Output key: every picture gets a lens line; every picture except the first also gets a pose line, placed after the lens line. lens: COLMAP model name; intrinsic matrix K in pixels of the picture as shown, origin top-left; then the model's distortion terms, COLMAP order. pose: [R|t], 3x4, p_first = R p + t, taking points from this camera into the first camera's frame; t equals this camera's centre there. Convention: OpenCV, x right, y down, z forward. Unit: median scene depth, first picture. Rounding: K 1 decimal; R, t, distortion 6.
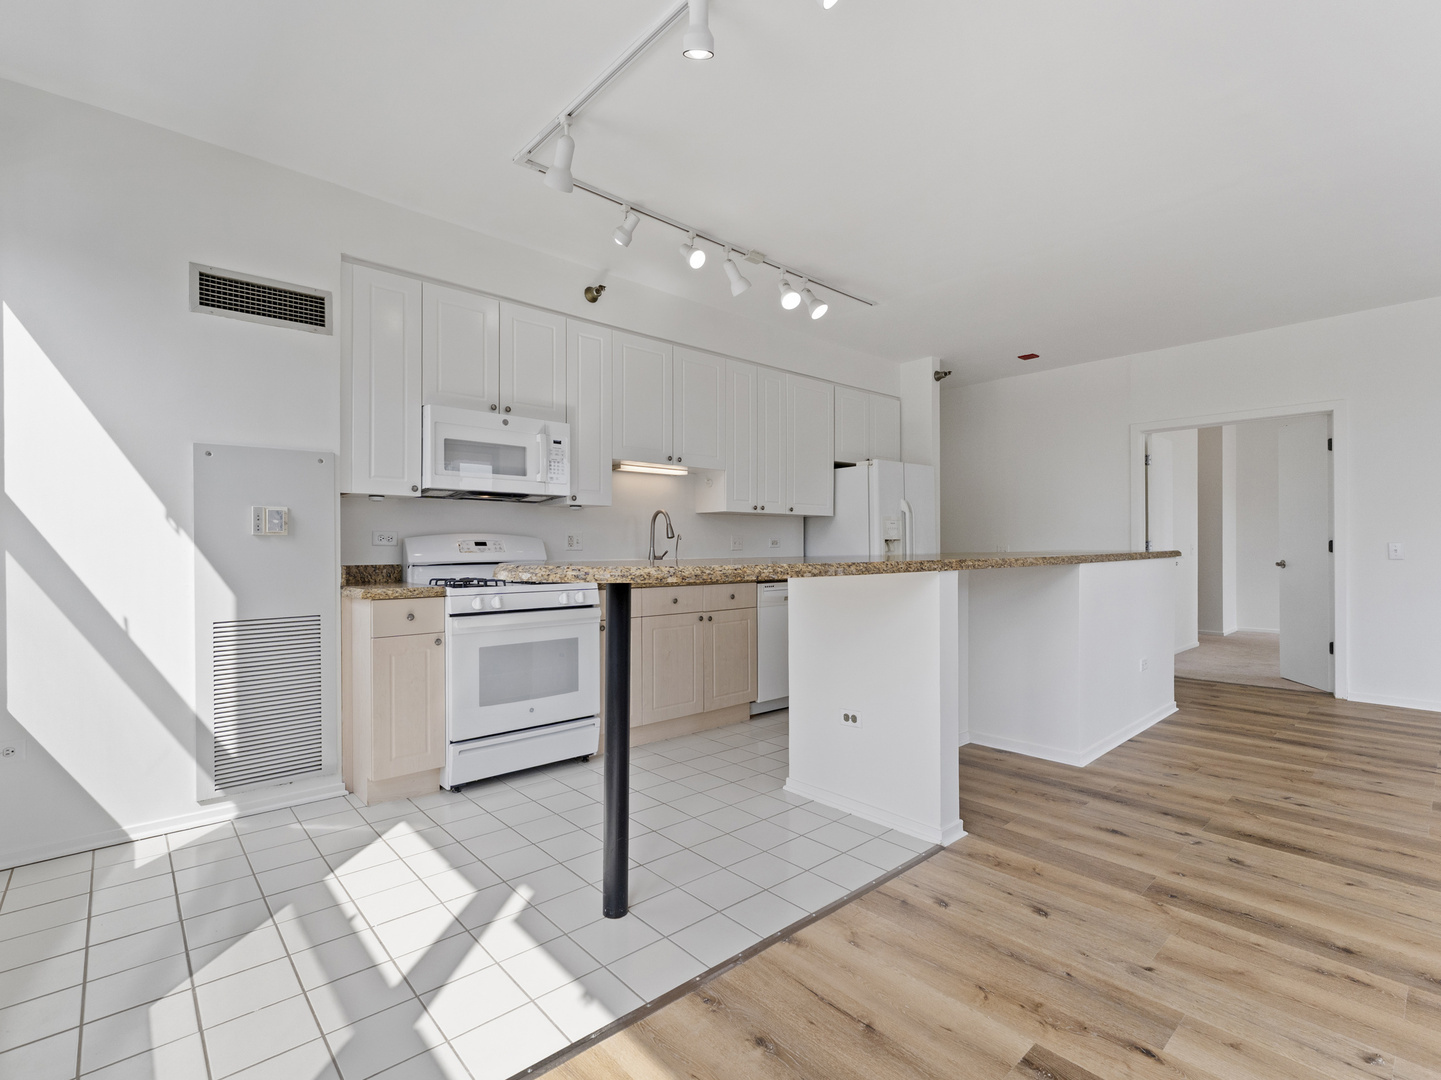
lens RADIAL K [[669.7, 0, 718.8], [0, 669.7, 548.9], [0, 0, 1]] dist [-0.003824, 0.000226]
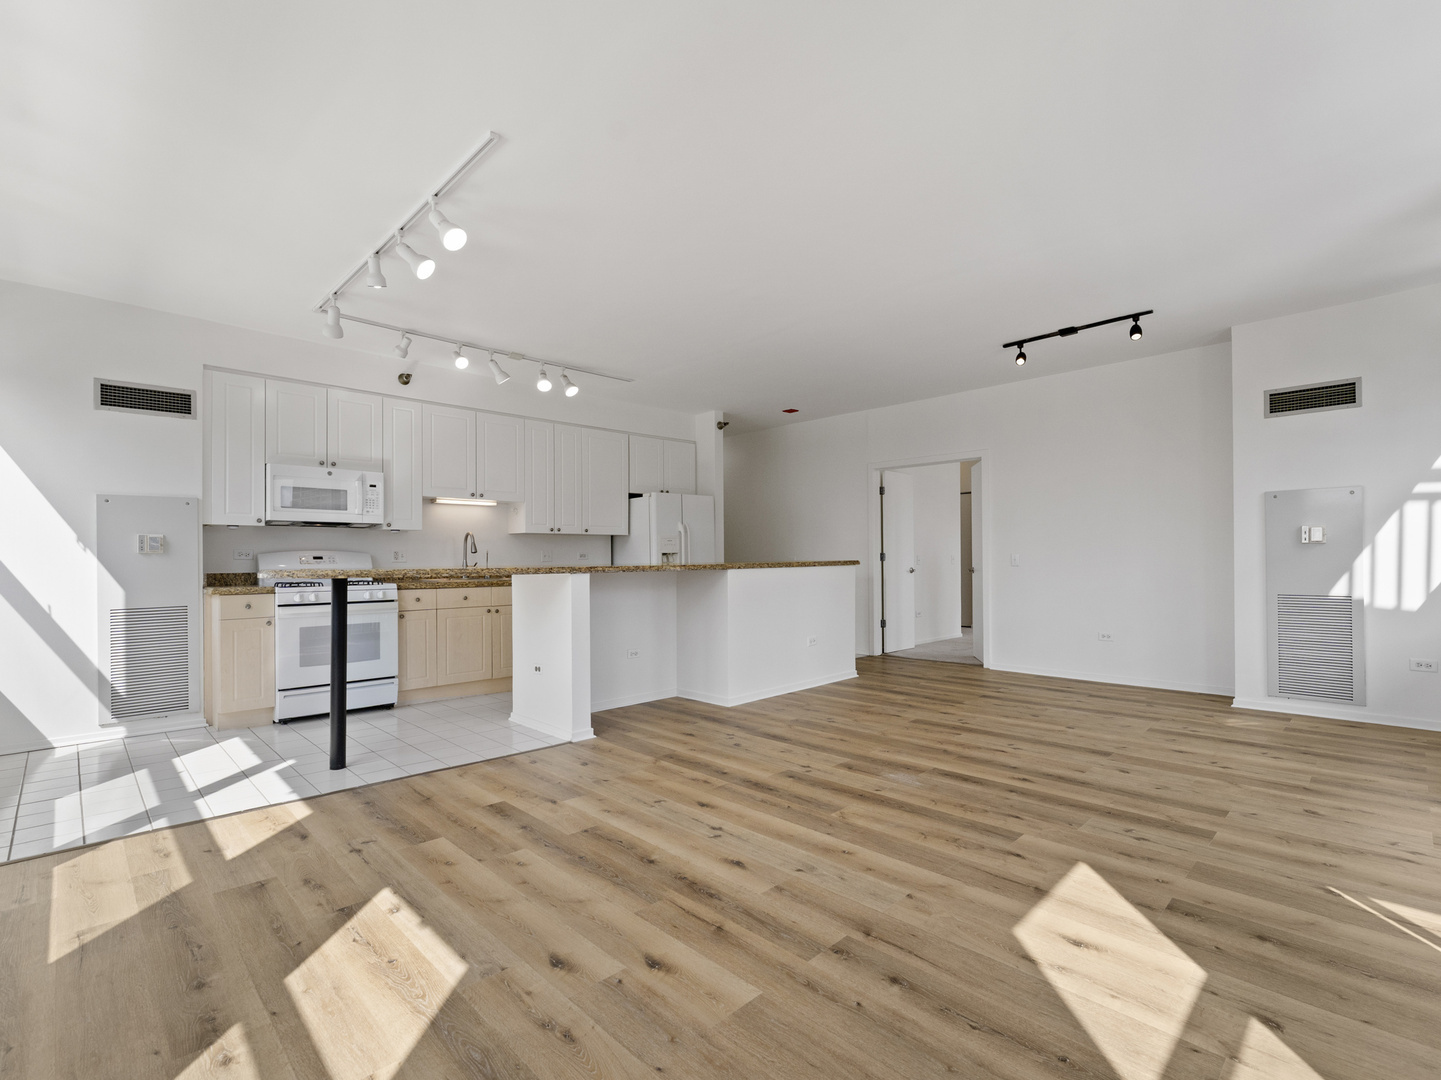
lens RADIAL K [[669.7, 0, 725.8], [0, 669.7, 557.1], [0, 0, 1]] dist [-0.003824, 0.000226]
pose [[0.998903, -0.004834, 0.046571, 0.532969], [0.005110, 0.999970, -0.005806, 0.004164], [-0.046541, 0.006037, 0.998898, -0.546136]]
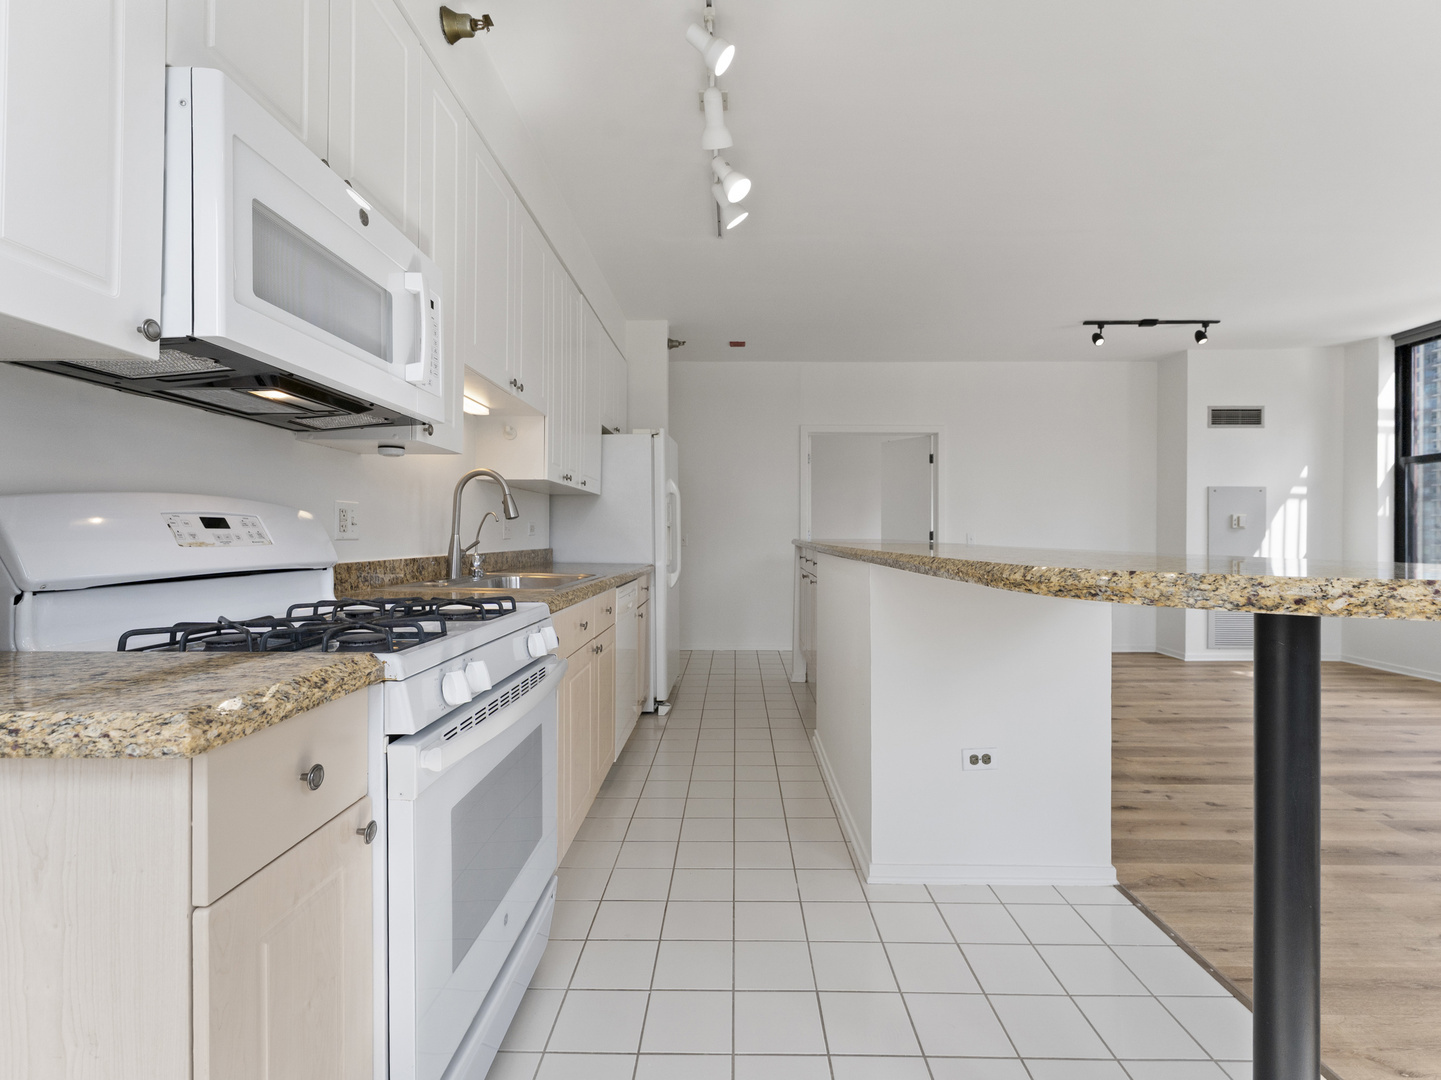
lens RADIAL K [[669.7, 0, 721.3], [0, 669.7, 532.4], [0, 0, 1]] dist [-0.003824, 0.000226]
pose [[0.680725, 0.006666, 0.732509, -0.534848], [-0.000330, 0.999961, -0.008794, 0.001404], [-0.732539, 0.005744, 0.680701, 0.660398]]
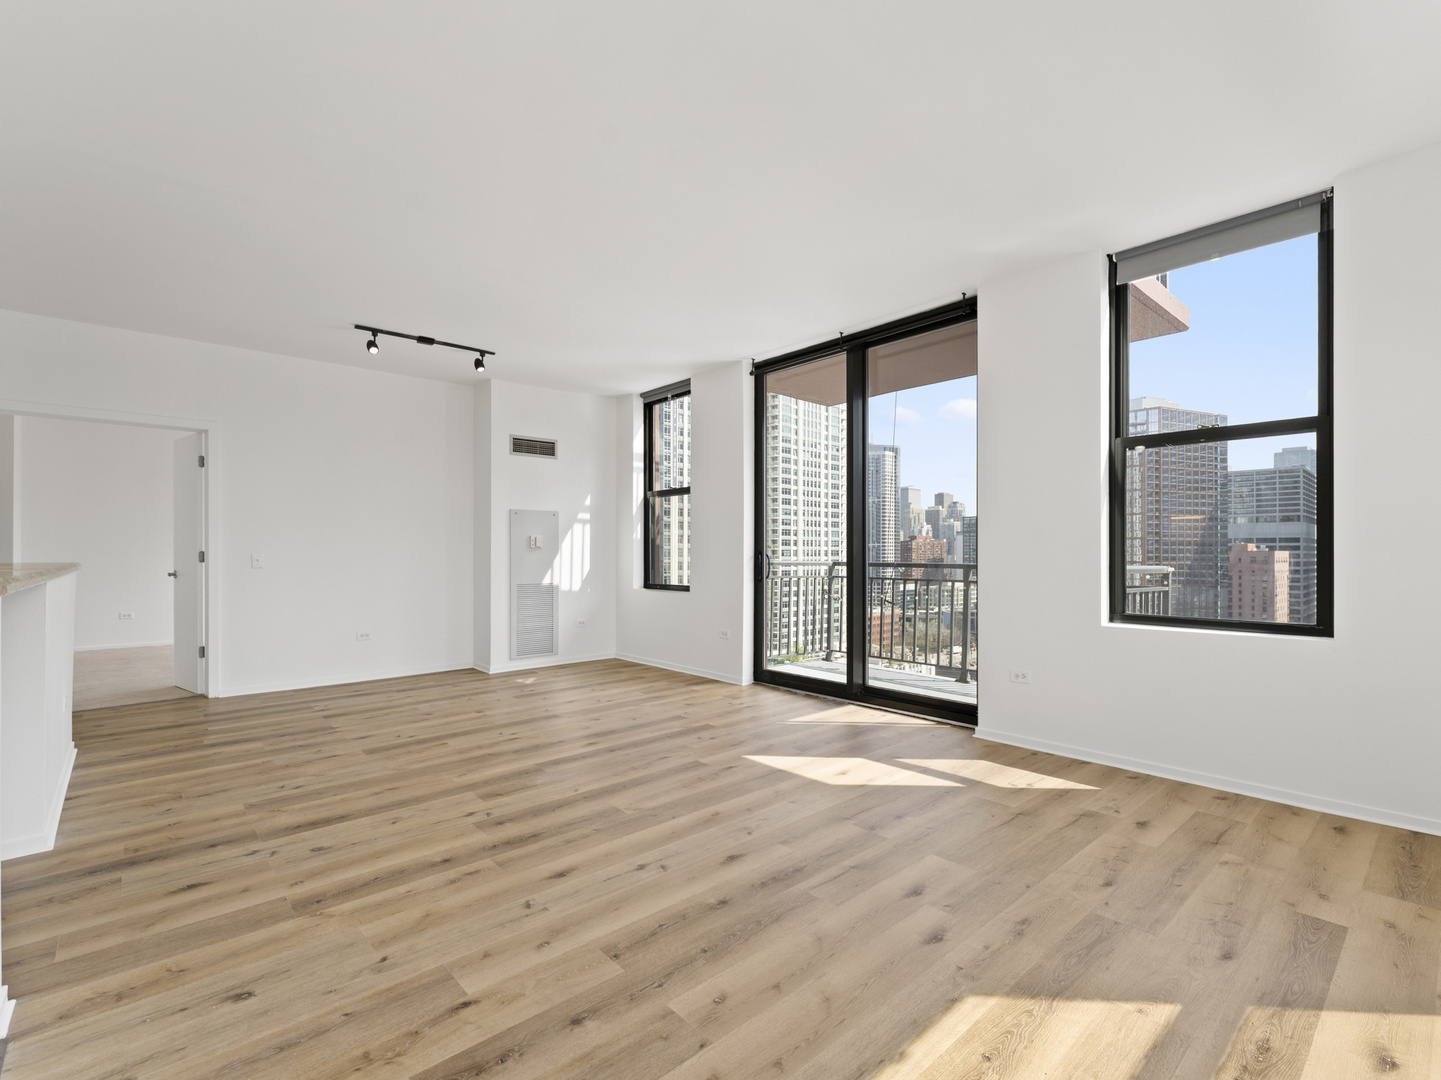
lens RADIAL K [[669.7, 0, 724.3], [0, 669.7, 550.8], [0, 0, 1]] dist [-0.003824, 0.000226]
pose [[0.000378, 0.007772, 0.999970, -0.238627], [0.007500, 0.999942, -0.007775, 0.002057], [-0.999972, 0.007502, 0.000319, 0.273798]]
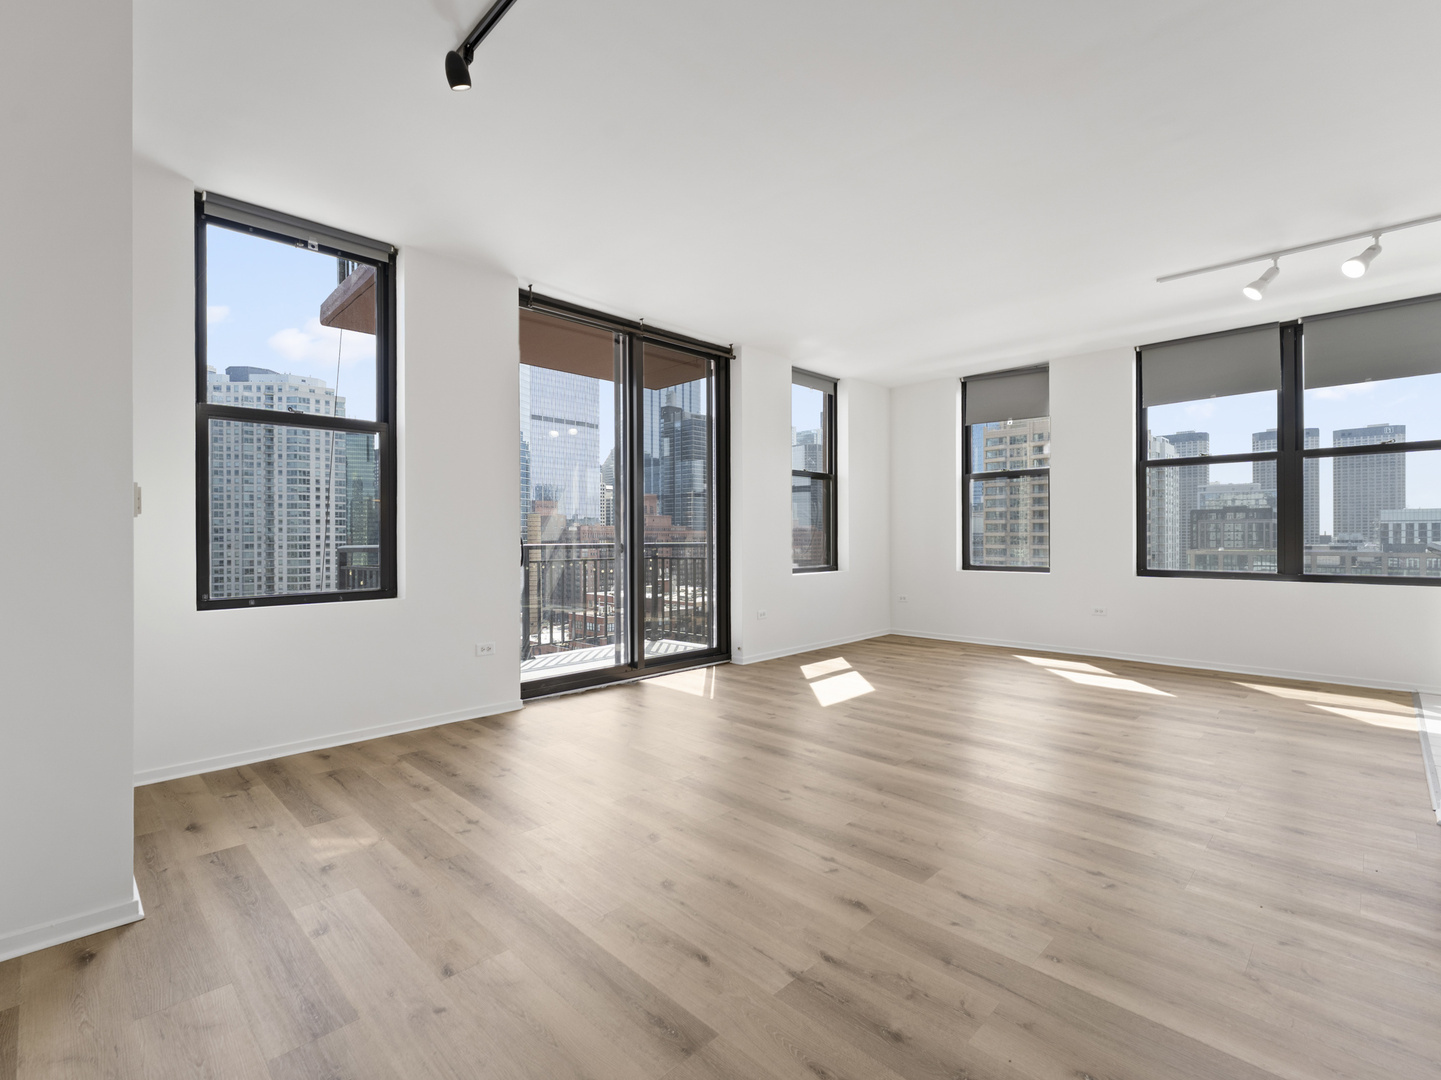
lens RADIAL K [[669.7, 0, 726.7], [0, 669.7, 535.4], [0, 0, 1]] dist [-0.003824, 0.000226]
pose [[-0.997384, 0.003563, -0.072193, 1.301000], [0.002766, 0.999934, 0.011139, -0.013277], [0.072228, 0.010910, -0.997328, 1.667639]]
